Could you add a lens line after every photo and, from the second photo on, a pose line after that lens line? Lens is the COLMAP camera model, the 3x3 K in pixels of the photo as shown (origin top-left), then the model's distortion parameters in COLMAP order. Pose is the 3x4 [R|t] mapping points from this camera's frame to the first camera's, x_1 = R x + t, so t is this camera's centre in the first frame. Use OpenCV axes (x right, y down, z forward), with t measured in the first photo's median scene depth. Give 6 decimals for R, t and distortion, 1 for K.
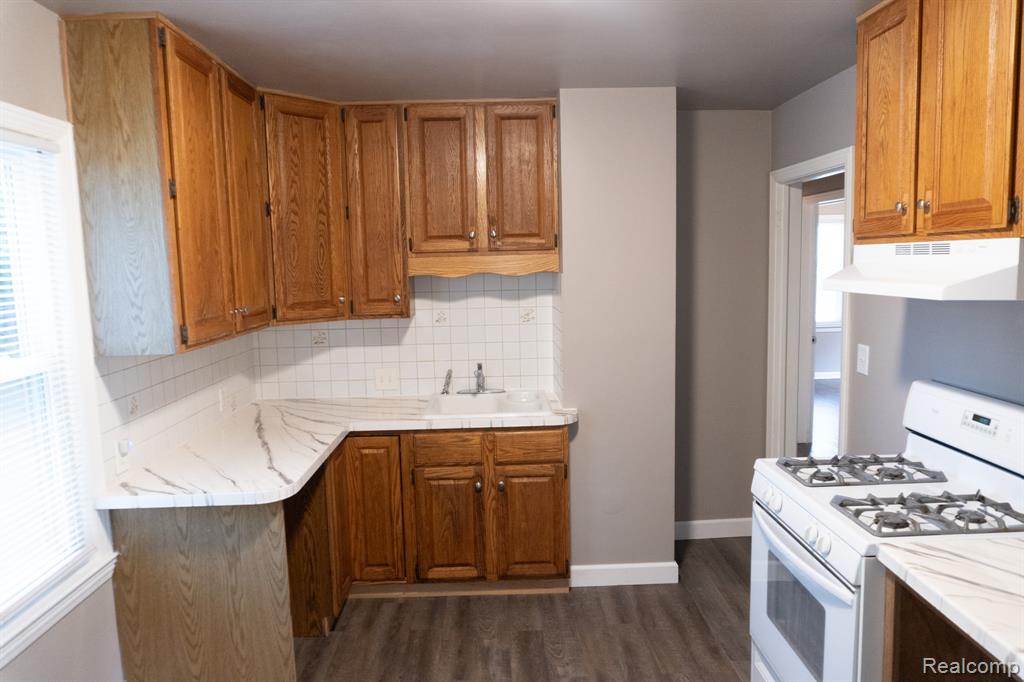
lens RADIAL K [[686.8, 0, 512.5], [0, 686.8, 339.0], [0, 0, 1]] dist [-0.011606, -0.010002]
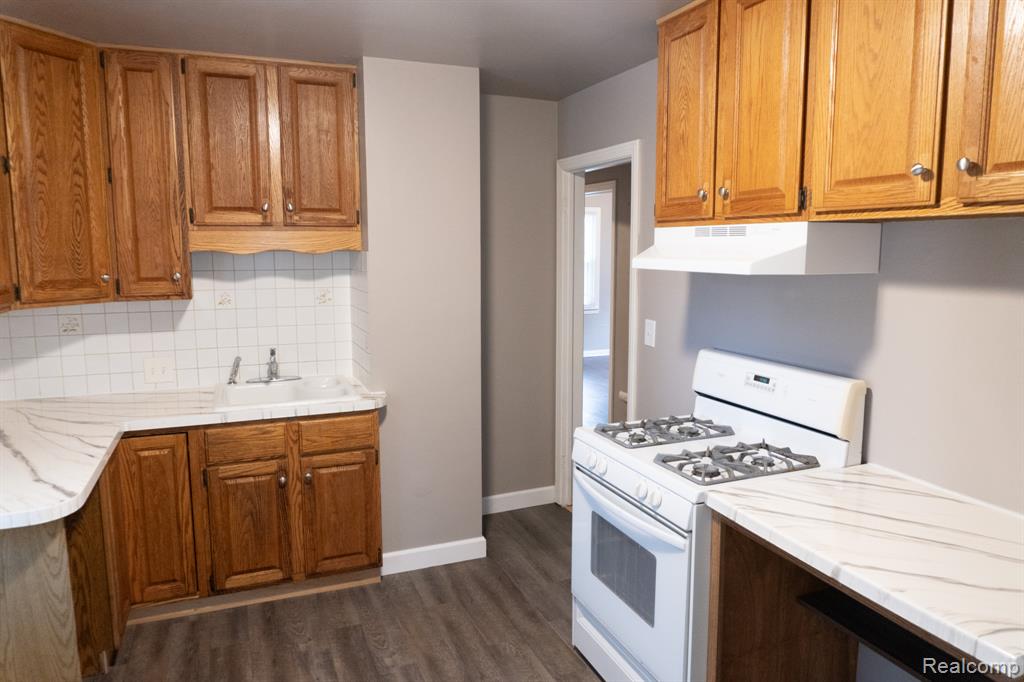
lens RADIAL K [[686.8, 0, 513.6], [0, 686.8, 337.4], [0, 0, 1]] dist [-0.011606, -0.010002]
pose [[0.934518, -0.024977, 0.355039, -0.087193], [0.019394, 0.999626, 0.019275, 0.010618], [-0.355388, -0.011127, 0.934653, 0.034757]]
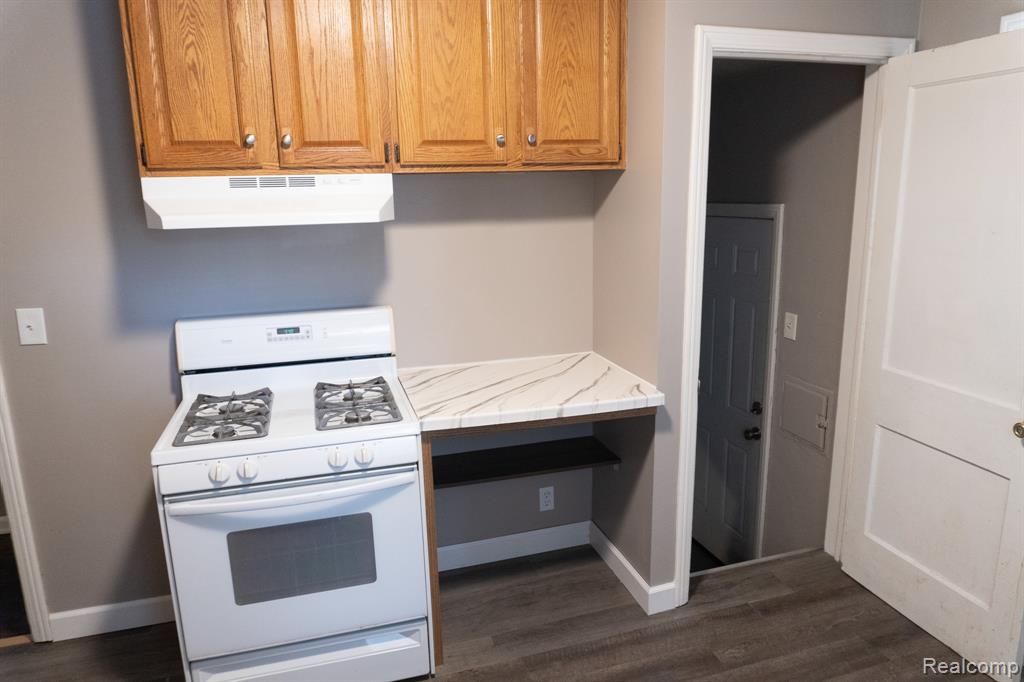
lens RADIAL K [[686.8, 0, 533.0], [0, 686.8, 338.7], [0, 0, 1]] dist [-0.011606, -0.010002]
pose [[-0.274028, -0.180718, 0.944590, -0.379774], [0.133111, 0.965606, 0.223355, -0.053024], [-0.952465, 0.186941, -0.240547, 0.607453]]
